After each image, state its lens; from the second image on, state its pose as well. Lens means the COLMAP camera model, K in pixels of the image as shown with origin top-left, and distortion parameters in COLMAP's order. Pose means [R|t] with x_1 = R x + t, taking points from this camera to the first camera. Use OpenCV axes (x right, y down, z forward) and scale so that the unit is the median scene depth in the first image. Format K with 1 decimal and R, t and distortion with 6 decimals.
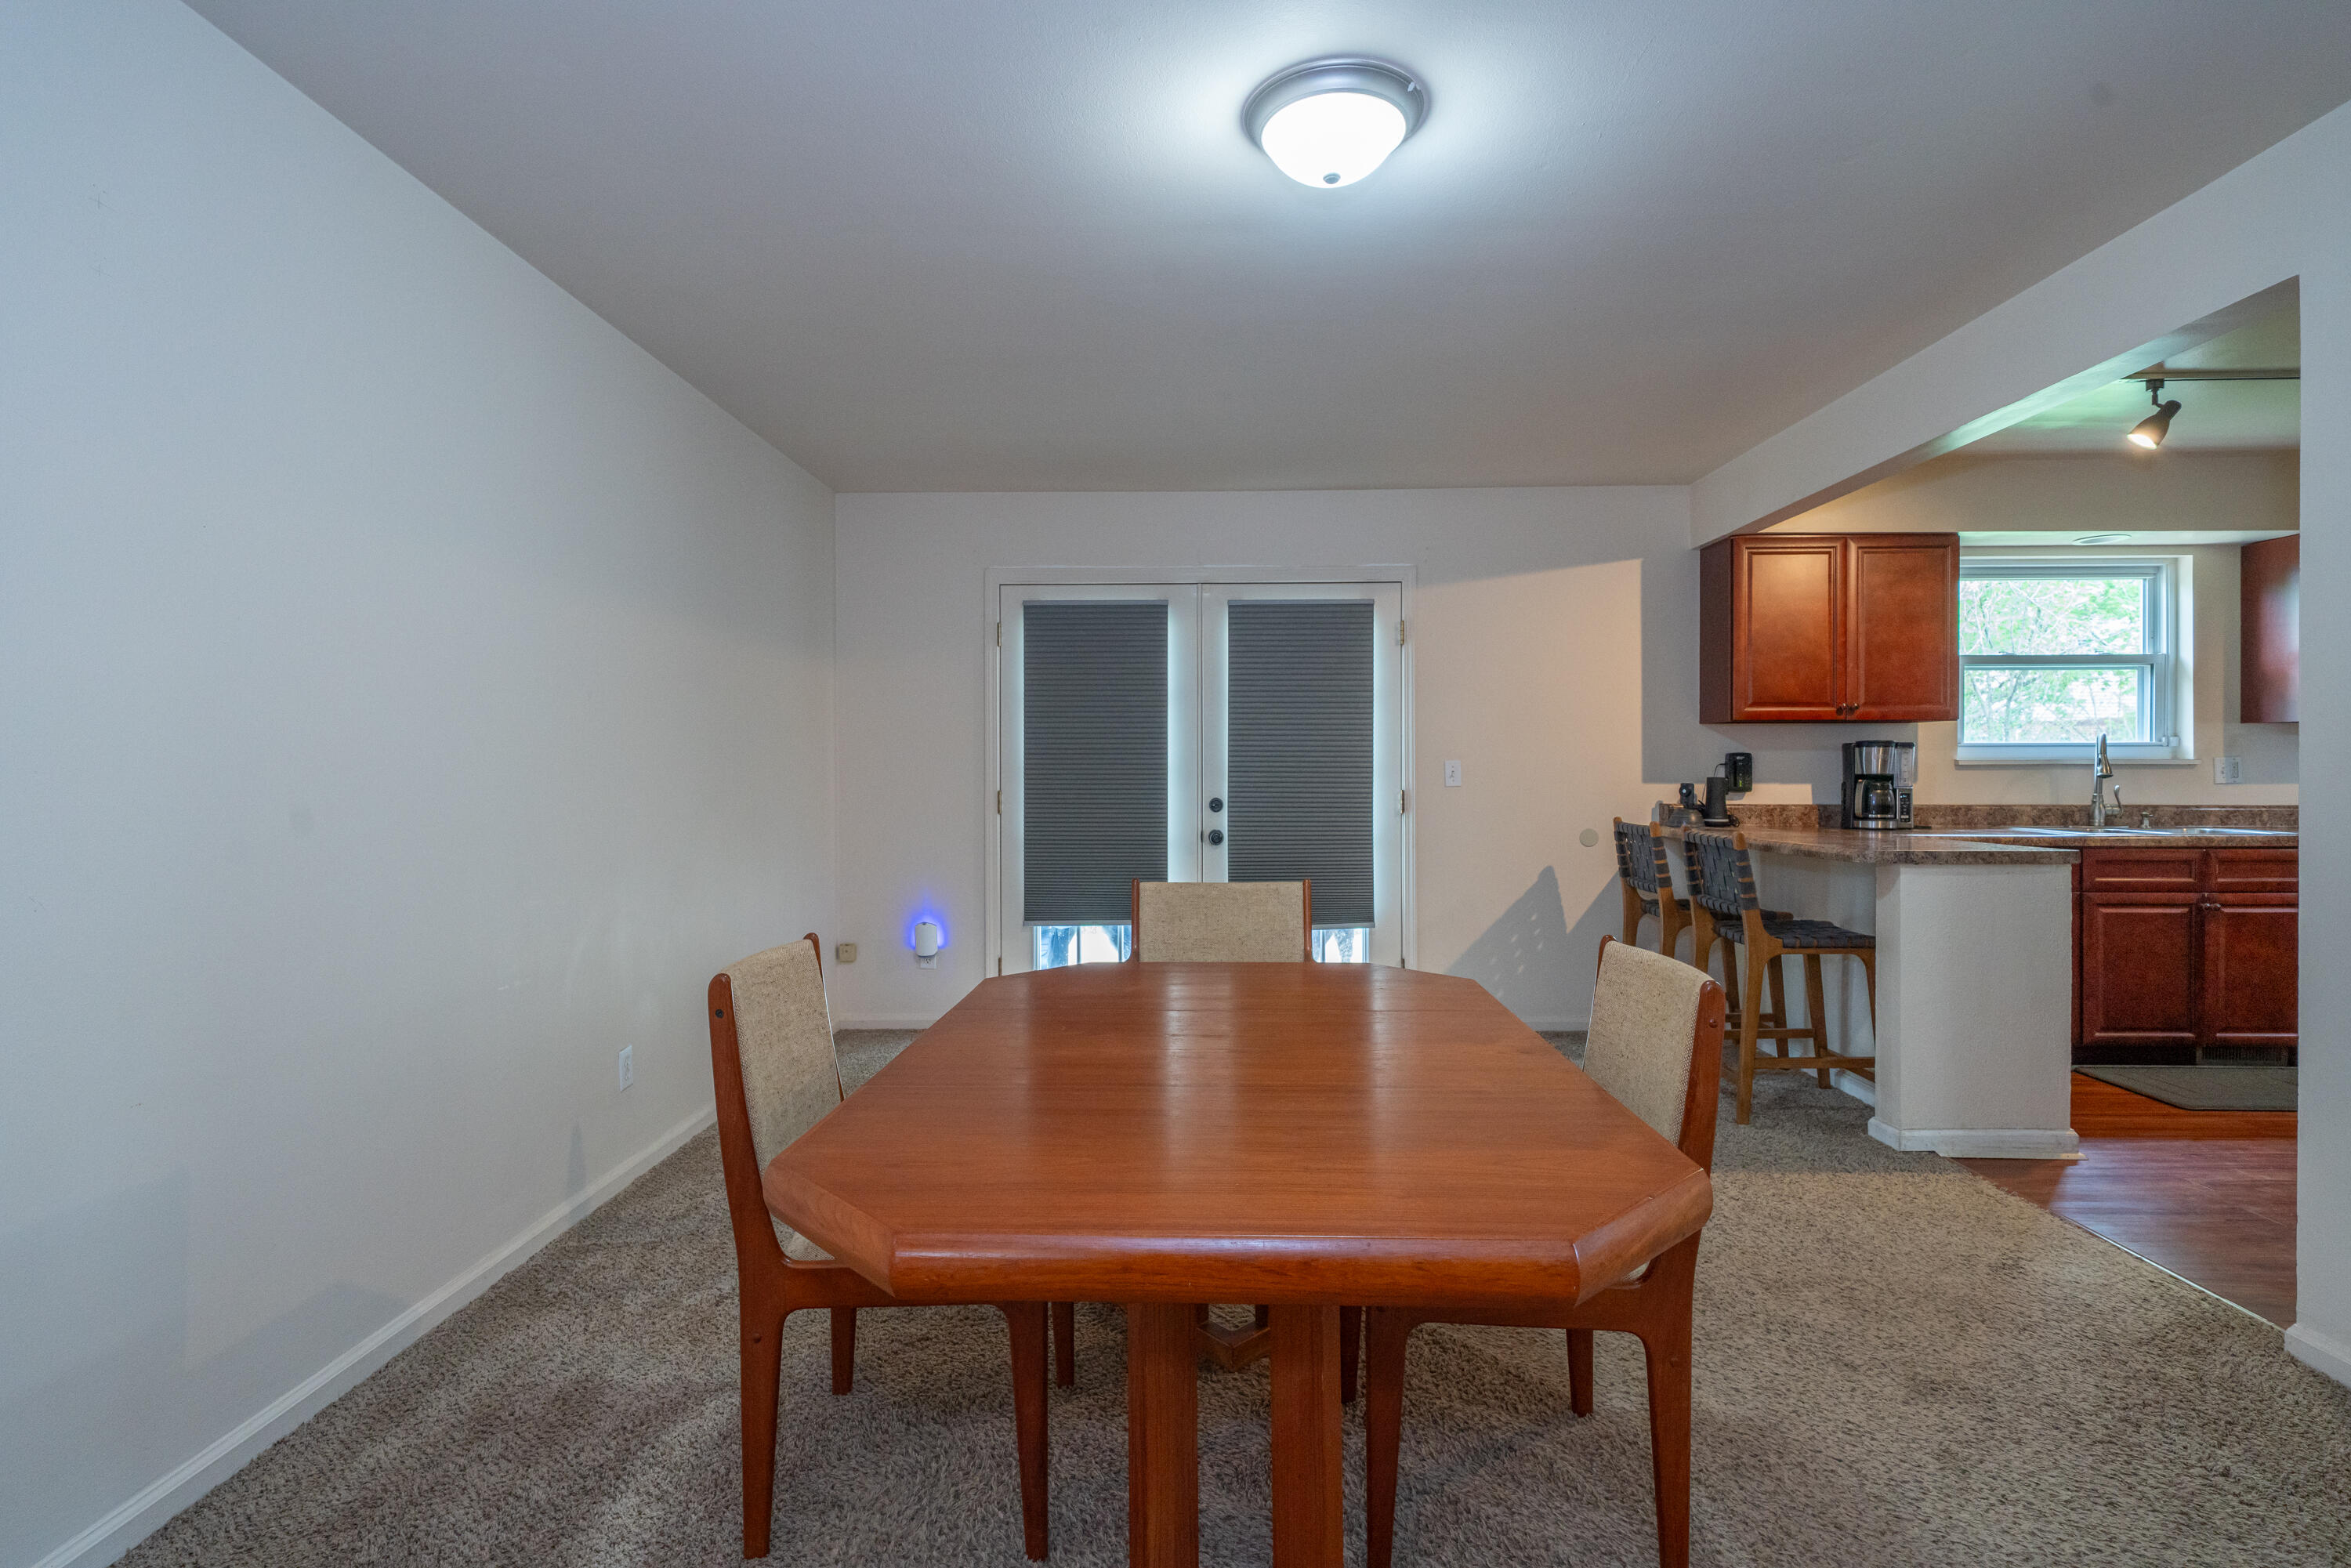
lens RADIAL K [[1149.9, 0, 1131.4], [0, 1149.9, 775.7], [0, 0, 1]] dist [-0.002565, -0.001198]
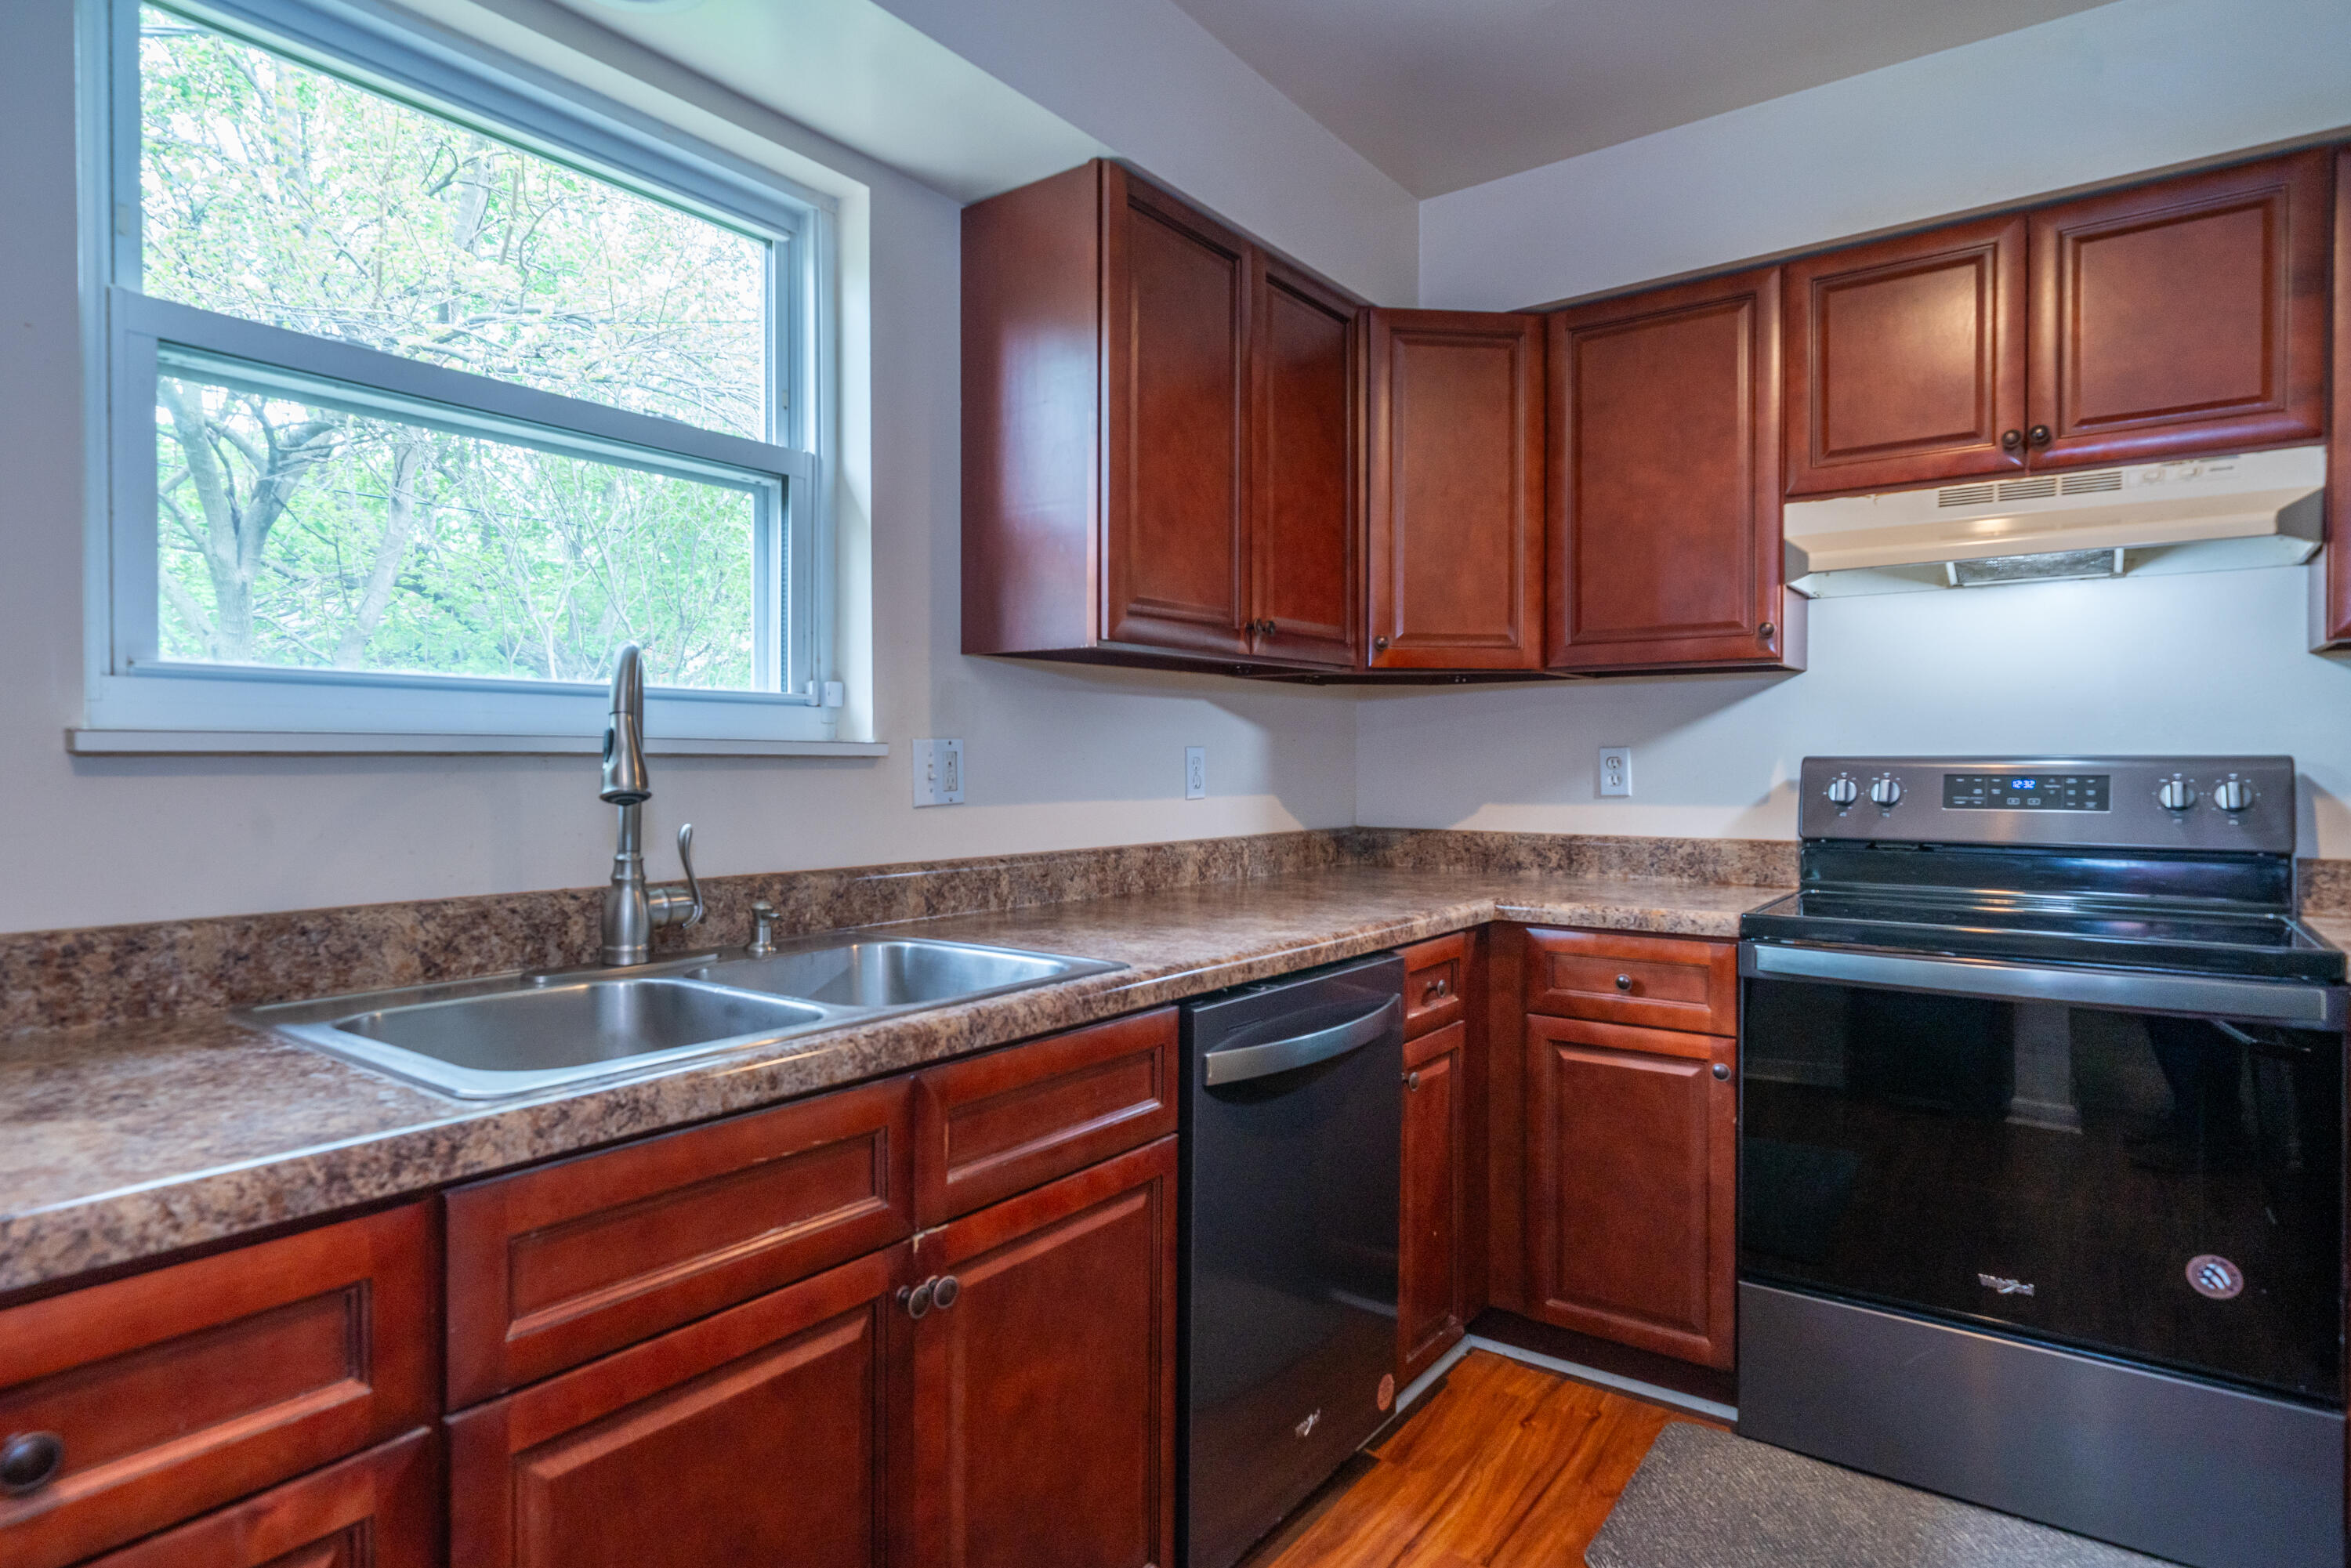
lens RADIAL K [[1248.7, 0, 1159.5], [0, 1248.7, 775.9], [0, 0, 1]] dist [0.001150, 0.002172]
pose [[0.557376, -0.006759, 0.830233, 0.648980], [0.000126, 0.999968, 0.008057, -0.006864], [-0.830260, -0.004386, 0.557358, 0.704526]]
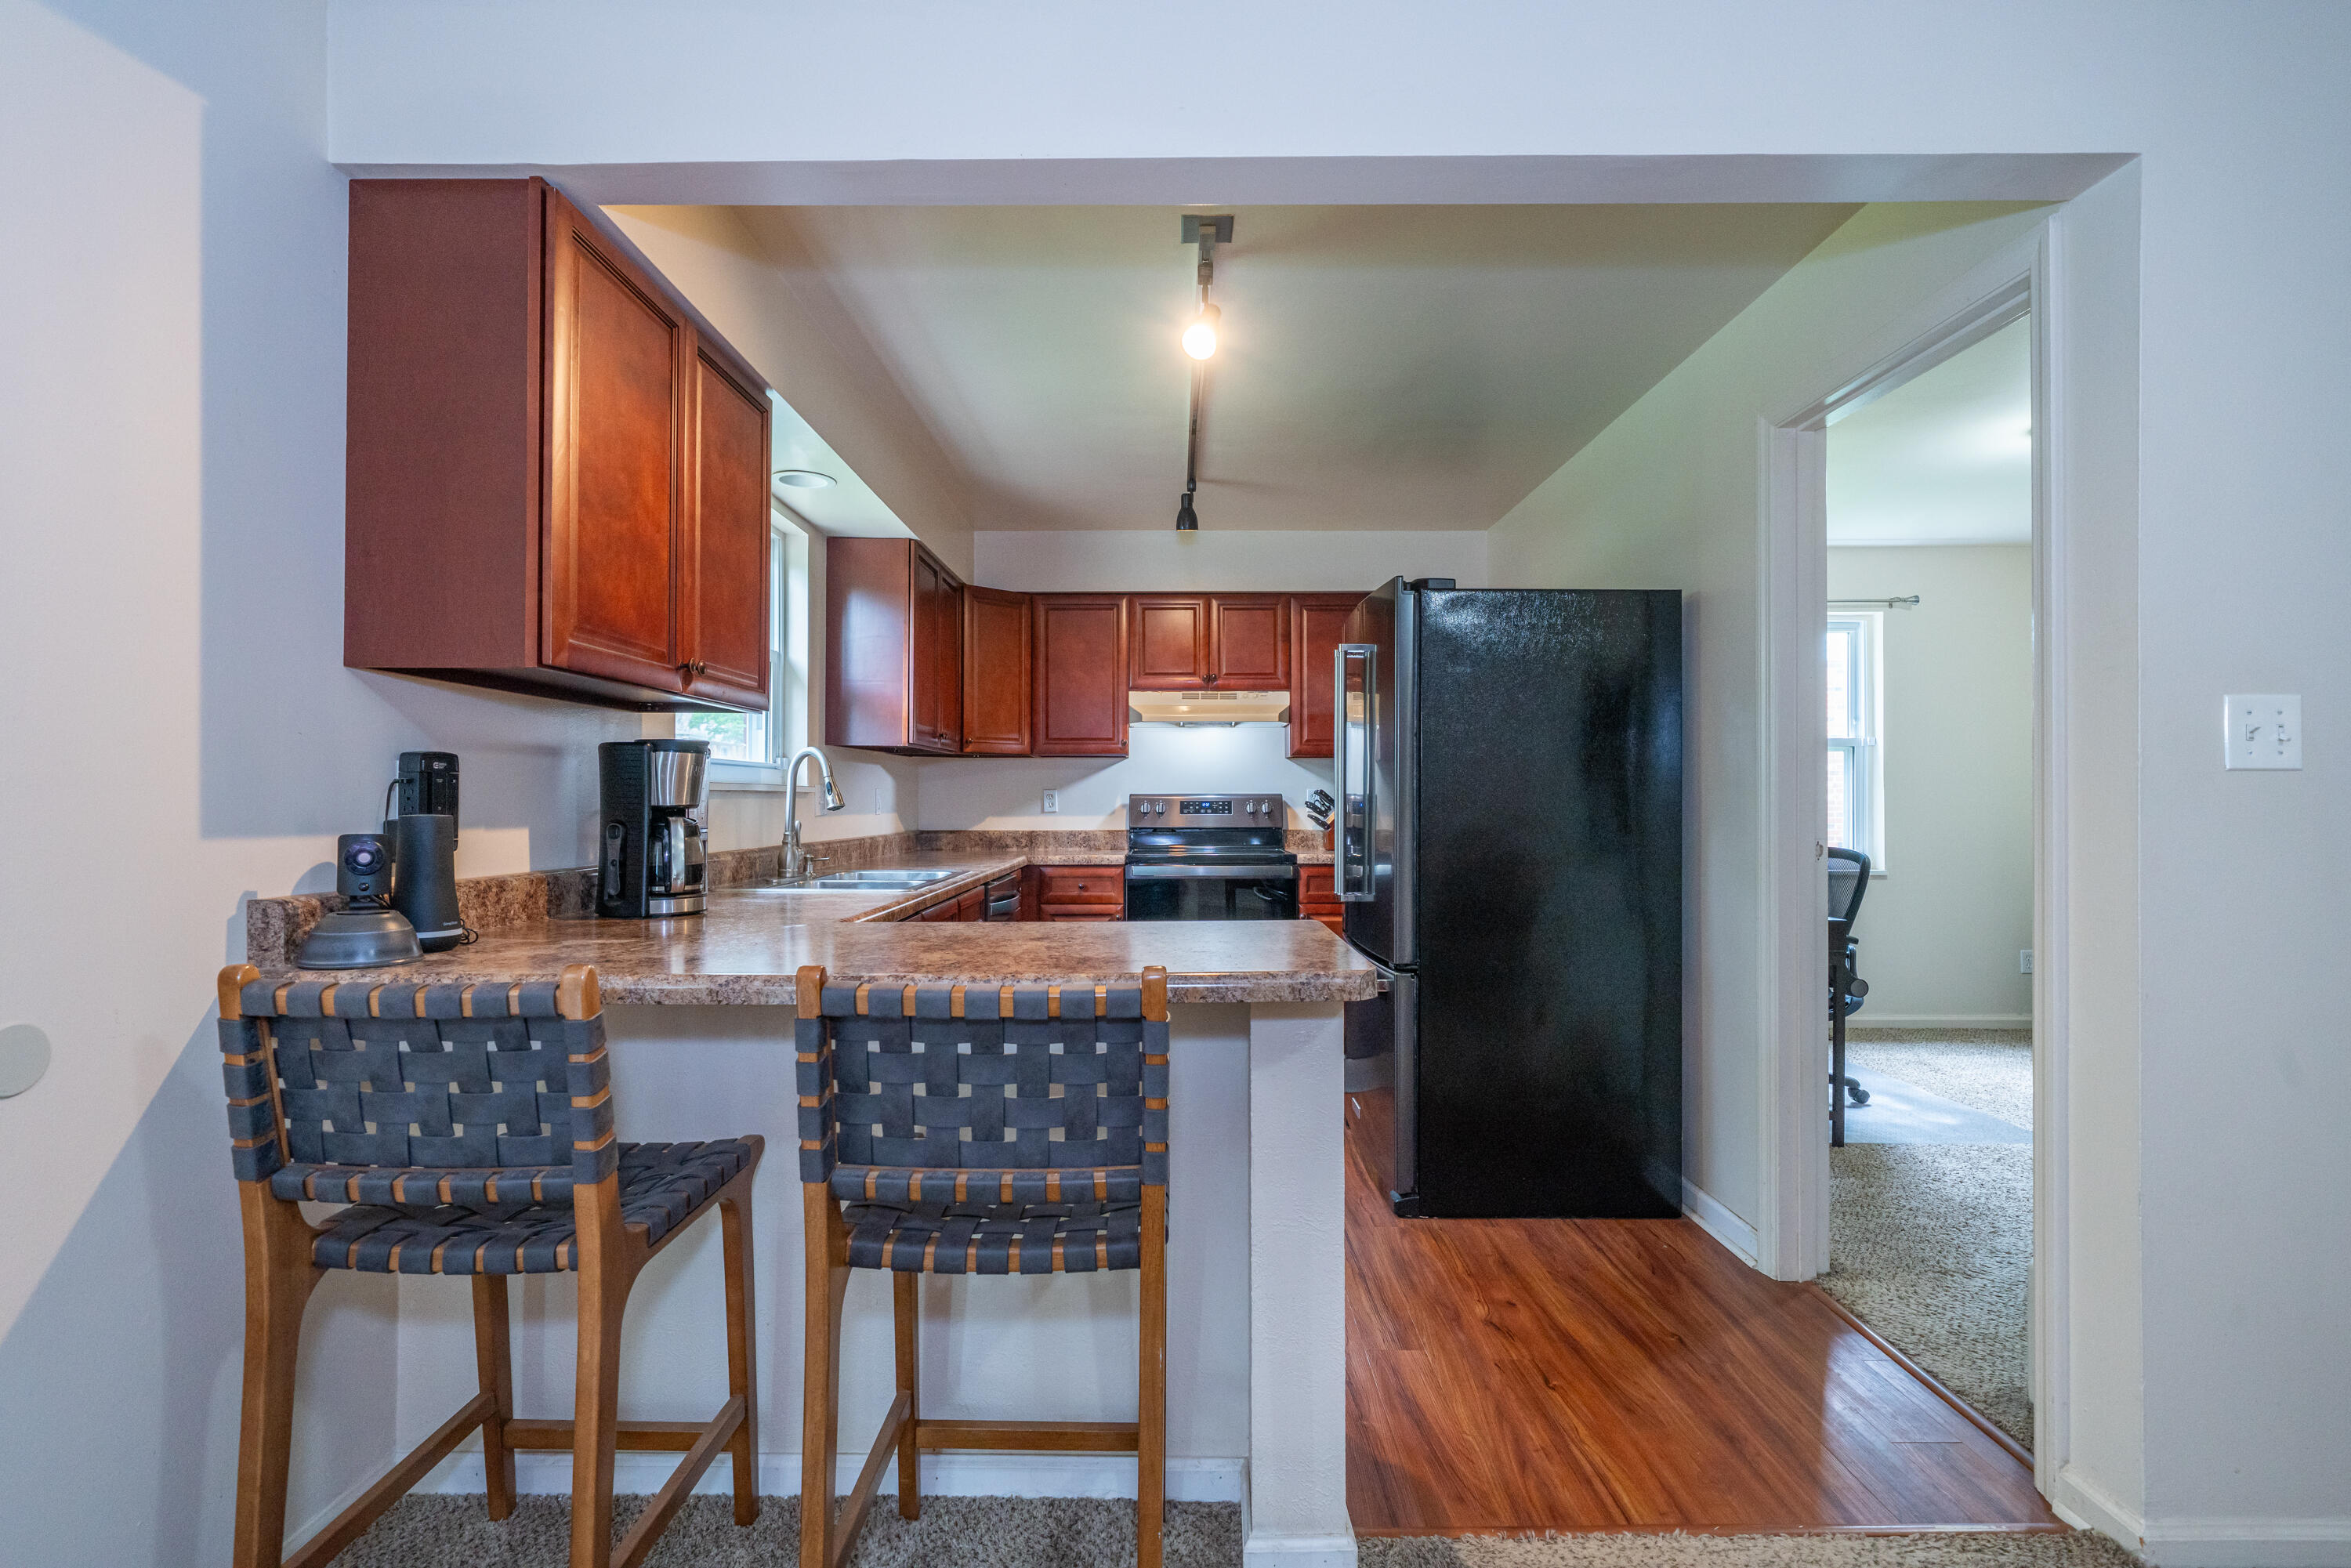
lens RADIAL K [[1074.6, 0, 1171.1], [0, 1074.6, 784.4], [0, 0, 1]] dist [-0.003039, -0.000160]
pose [[-0.060223, 0.016905, 0.998042, 0.154750], [0.003527, 0.999854, -0.016722, -0.002149], [-0.998179, 0.002513, -0.060274, 0.796952]]
